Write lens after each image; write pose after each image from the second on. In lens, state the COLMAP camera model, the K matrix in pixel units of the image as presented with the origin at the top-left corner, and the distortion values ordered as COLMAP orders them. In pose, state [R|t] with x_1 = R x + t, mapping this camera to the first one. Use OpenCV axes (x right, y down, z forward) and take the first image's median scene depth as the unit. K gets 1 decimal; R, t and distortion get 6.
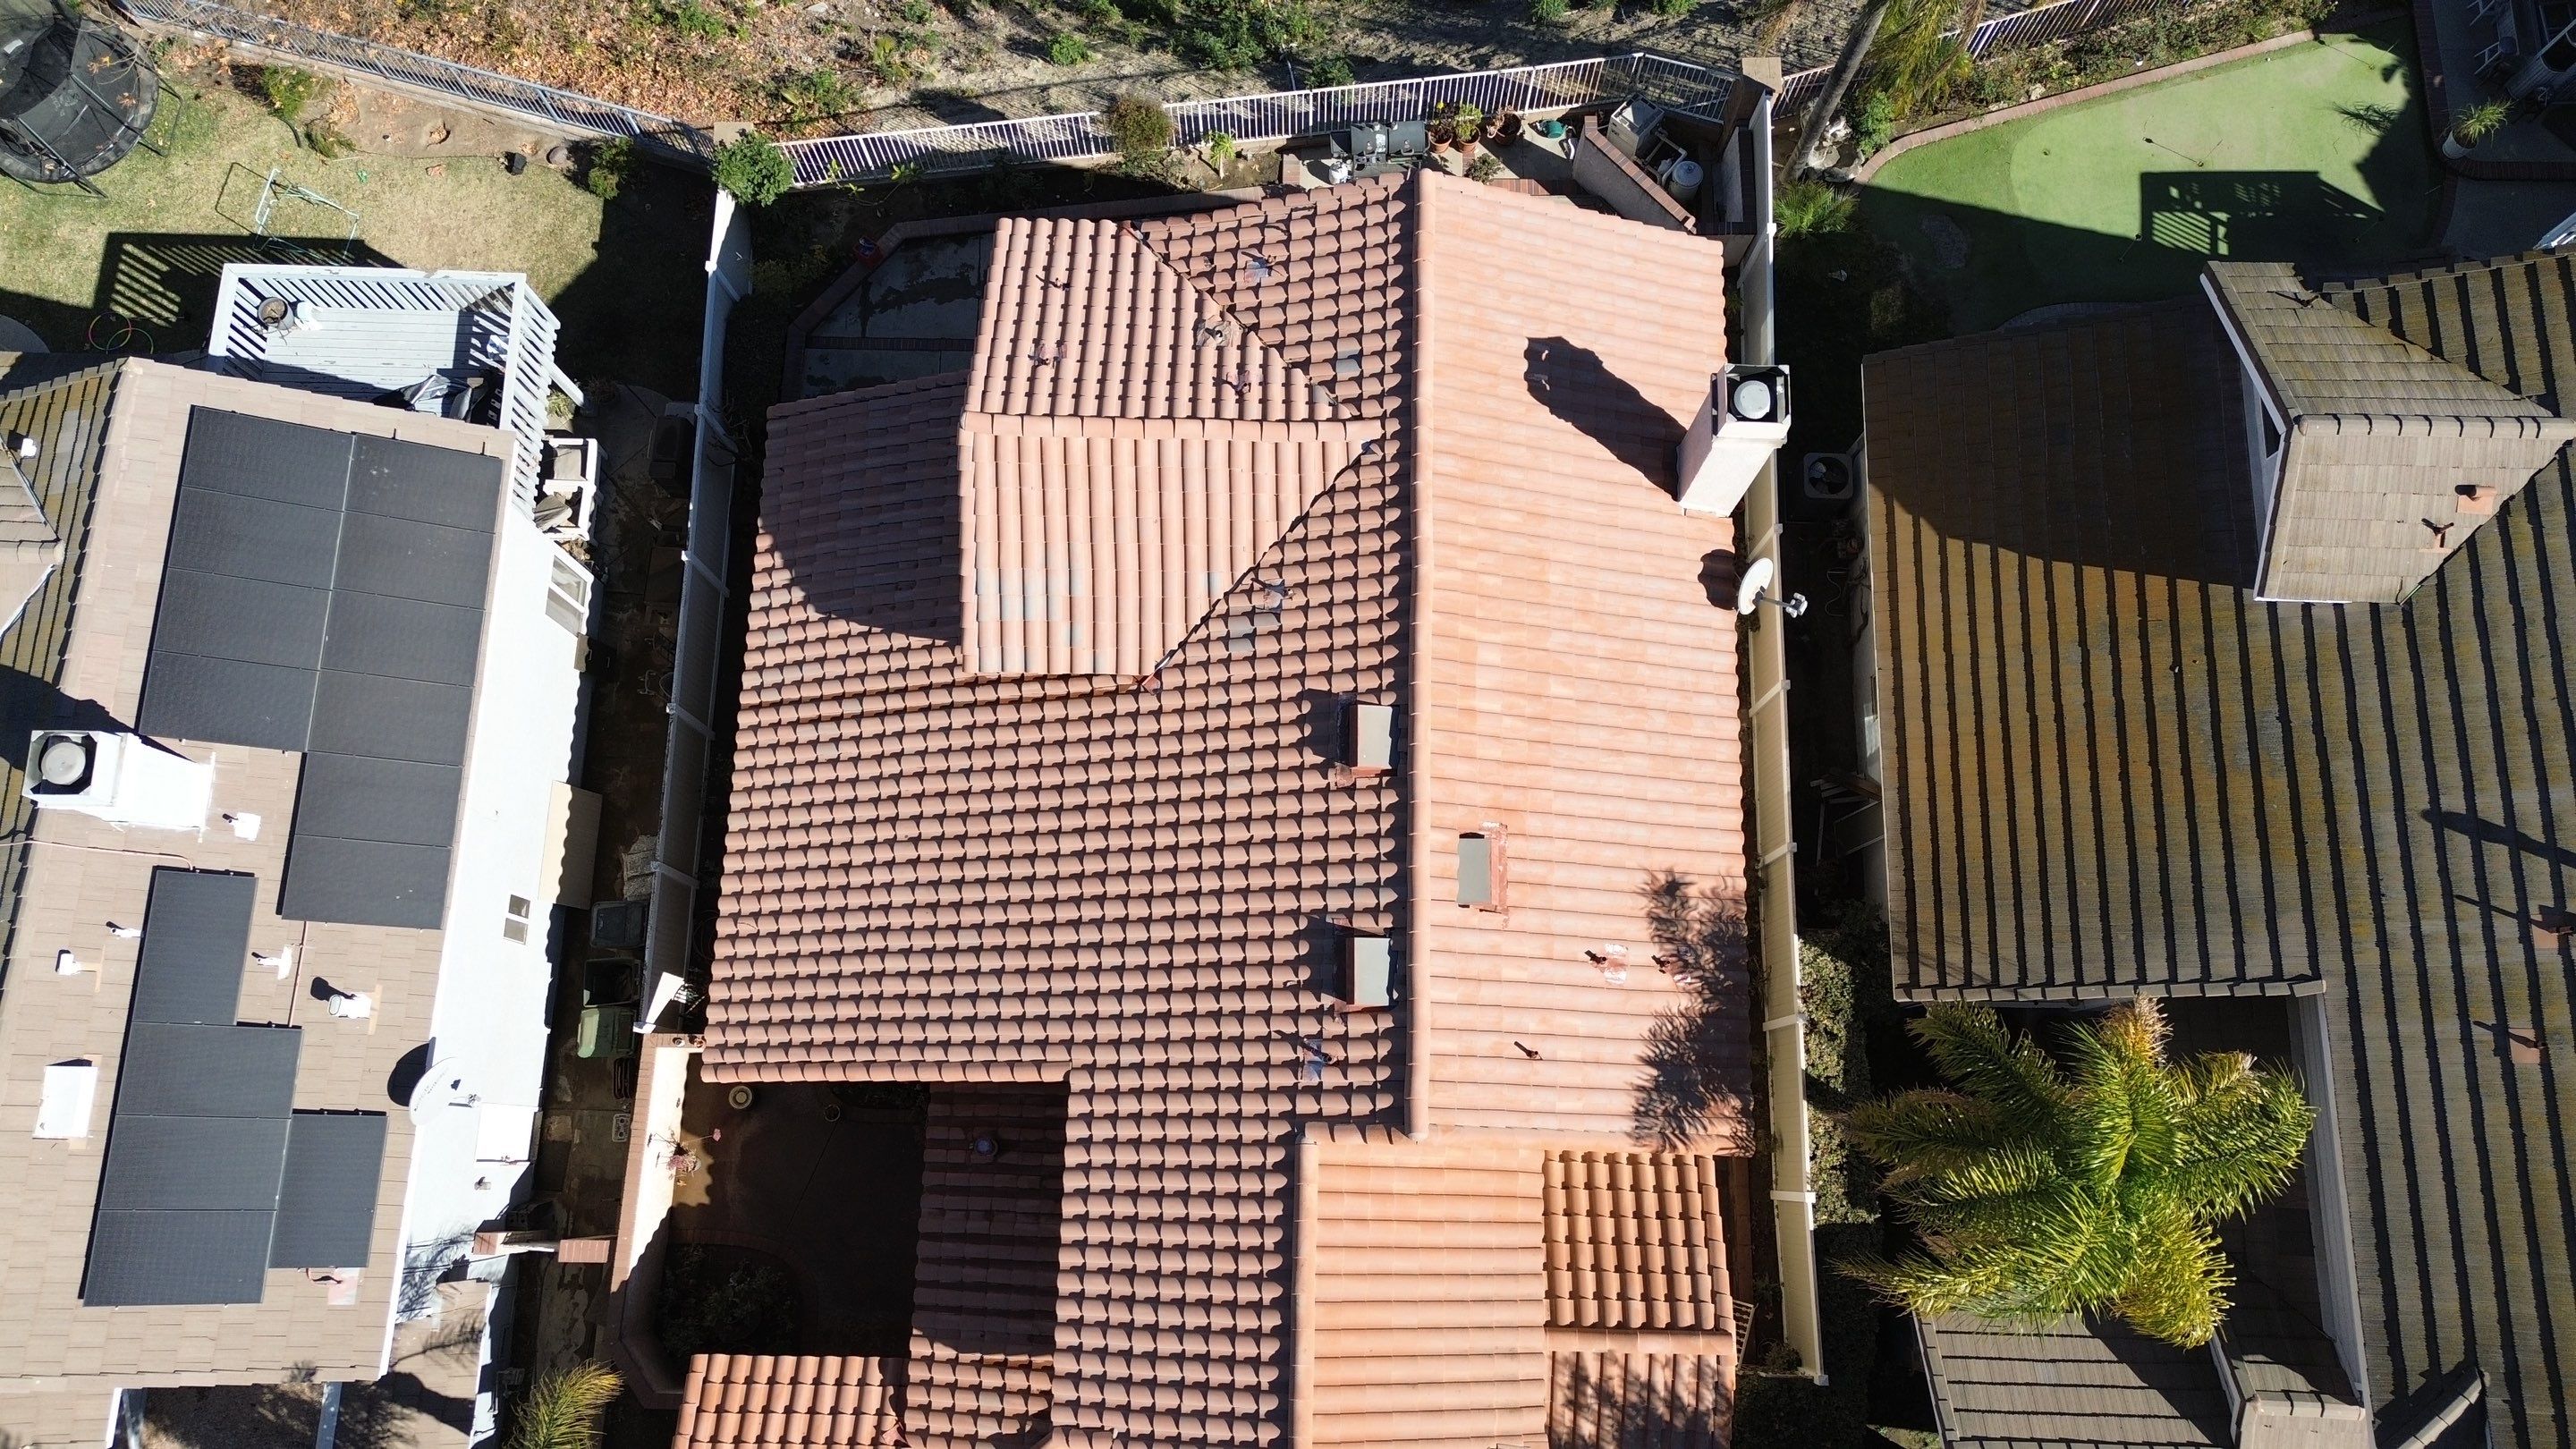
lens RADIAL K [[1923.3, 0, 1322.6], [0, 1923.3, 732.3], [0, 0, 1]] dist [0.180365, -0.457025]
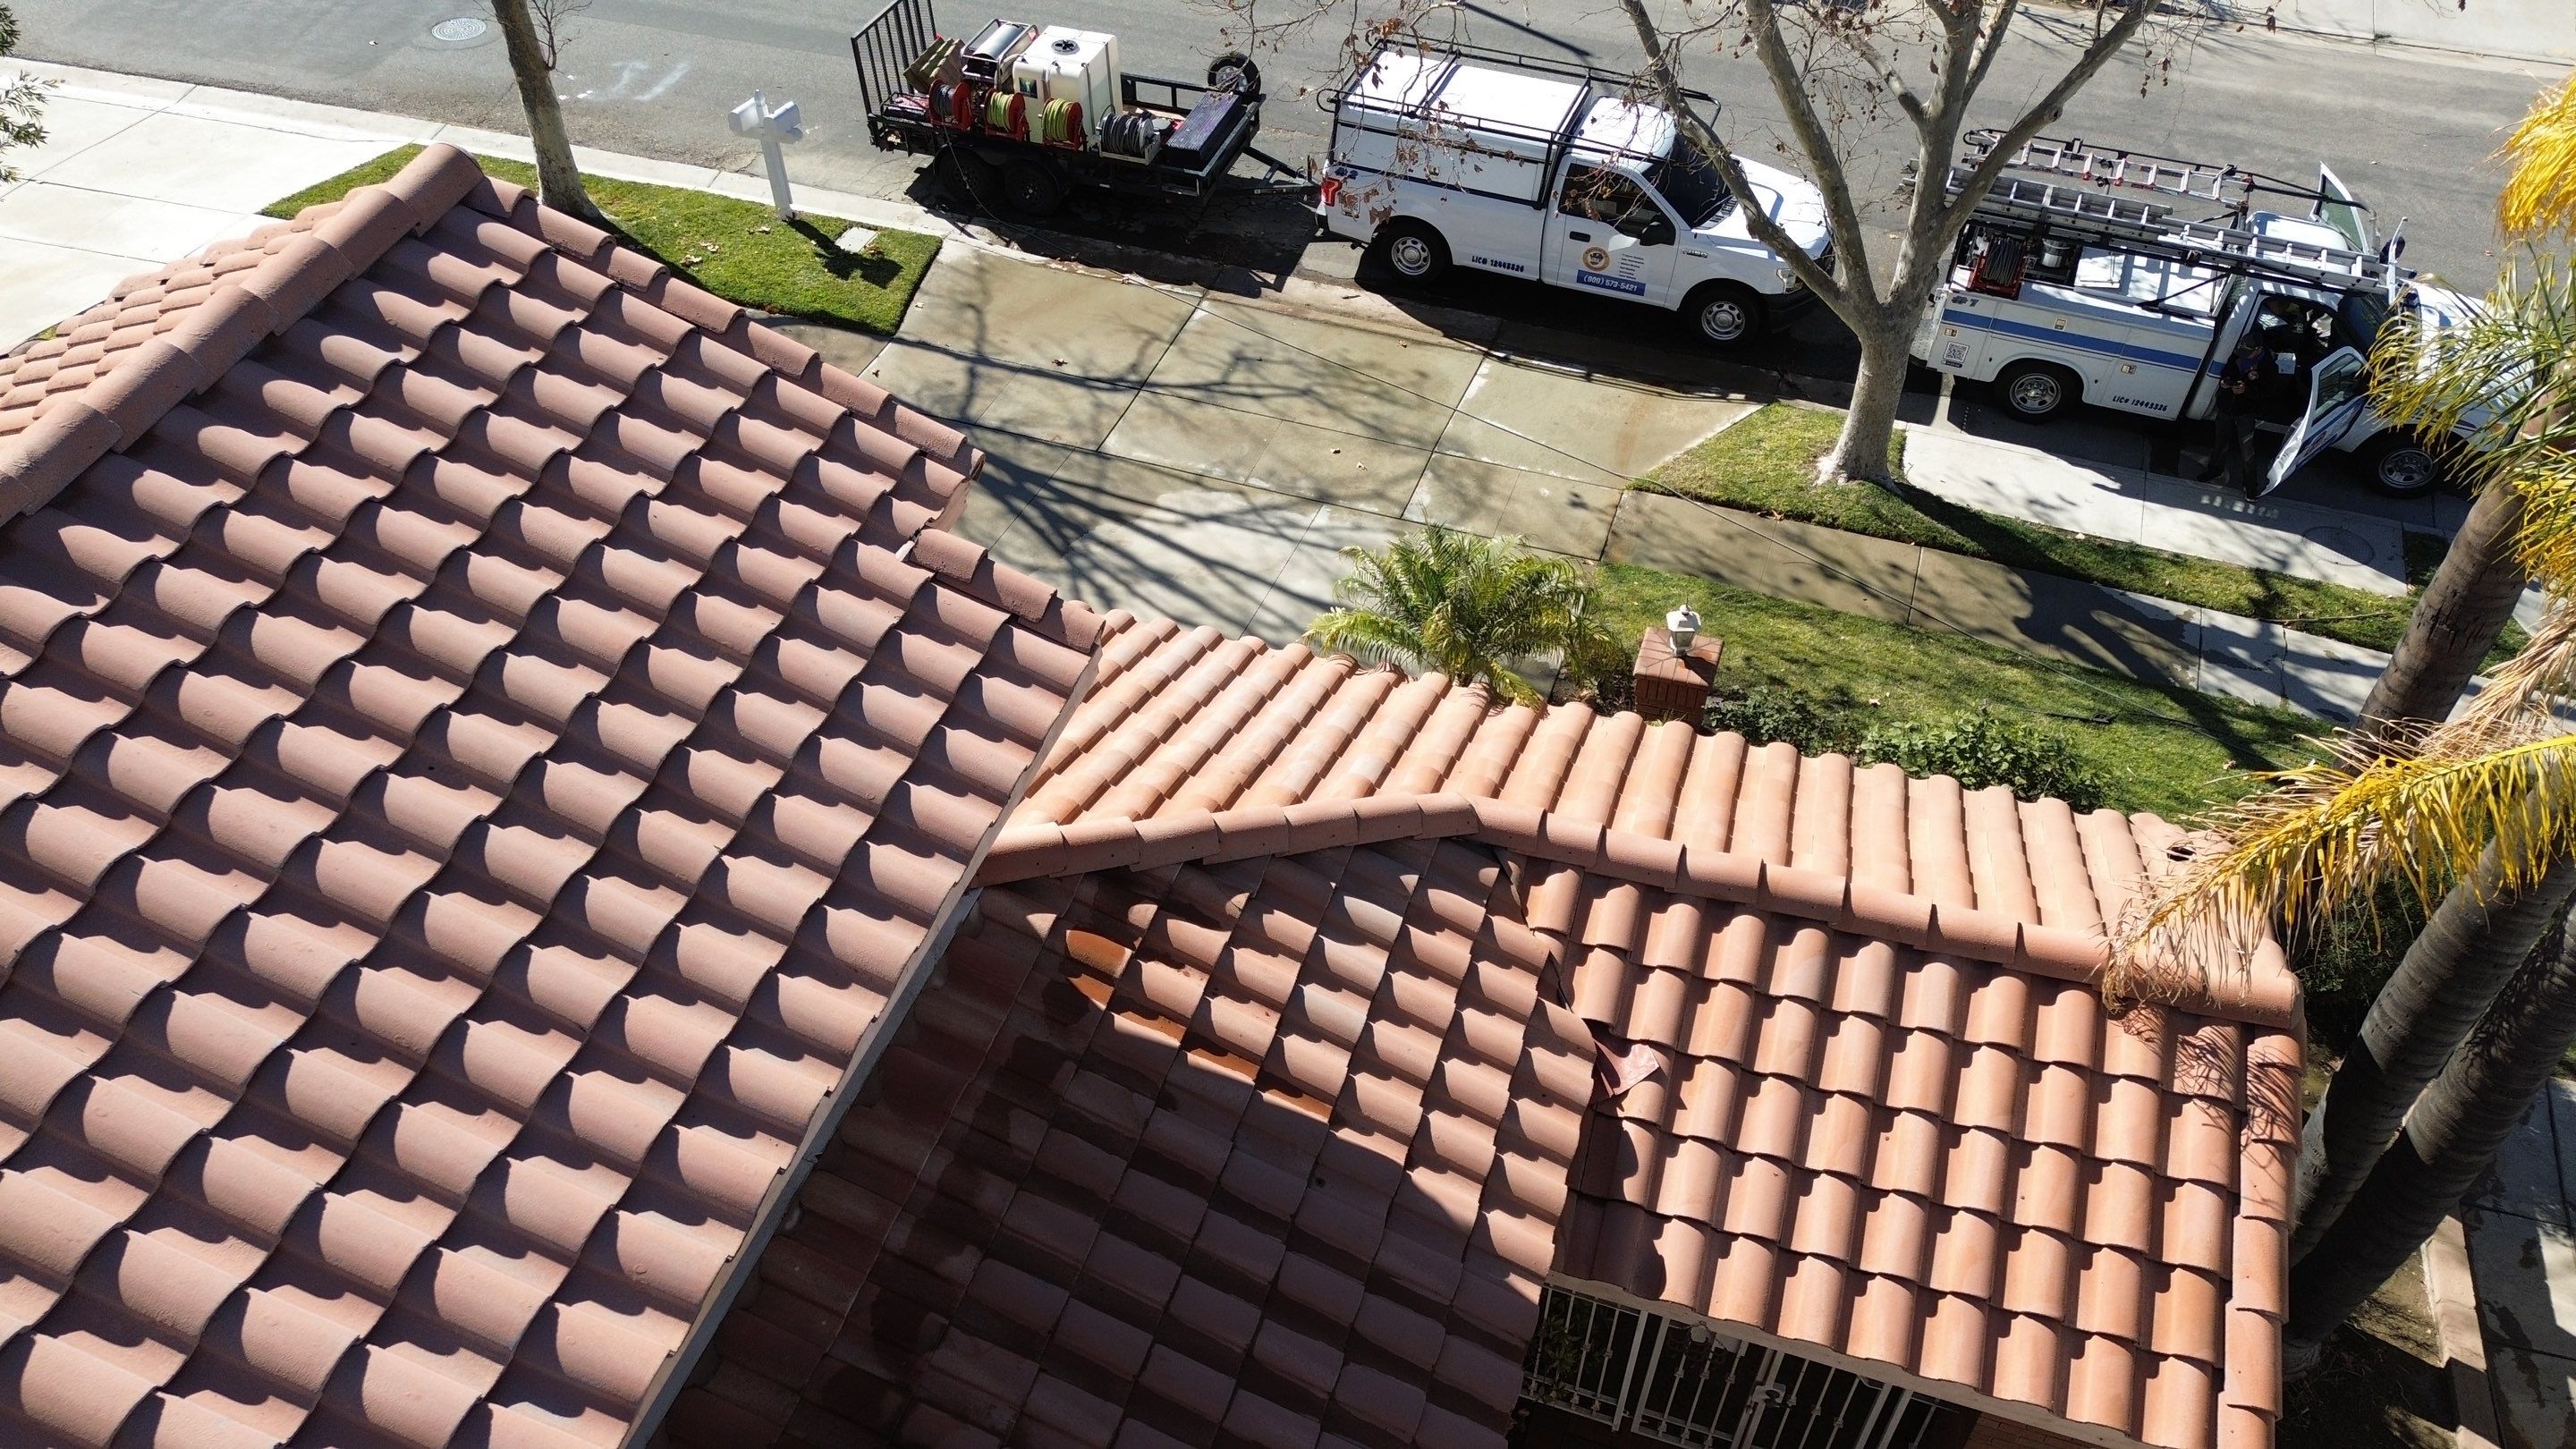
lens RADIAL K [[1800.4, 0, 1278.9], [0, 1800.4, 708.3], [0, 0, 1]] dist [0.083410, -0.075931]
pose [[-0.958554, -0.189741, 0.212539, -0.219971], [0.278379, -0.464906, 0.840456, 0.094257], [-0.060658, 0.864789, 0.498458, 0.796748]]
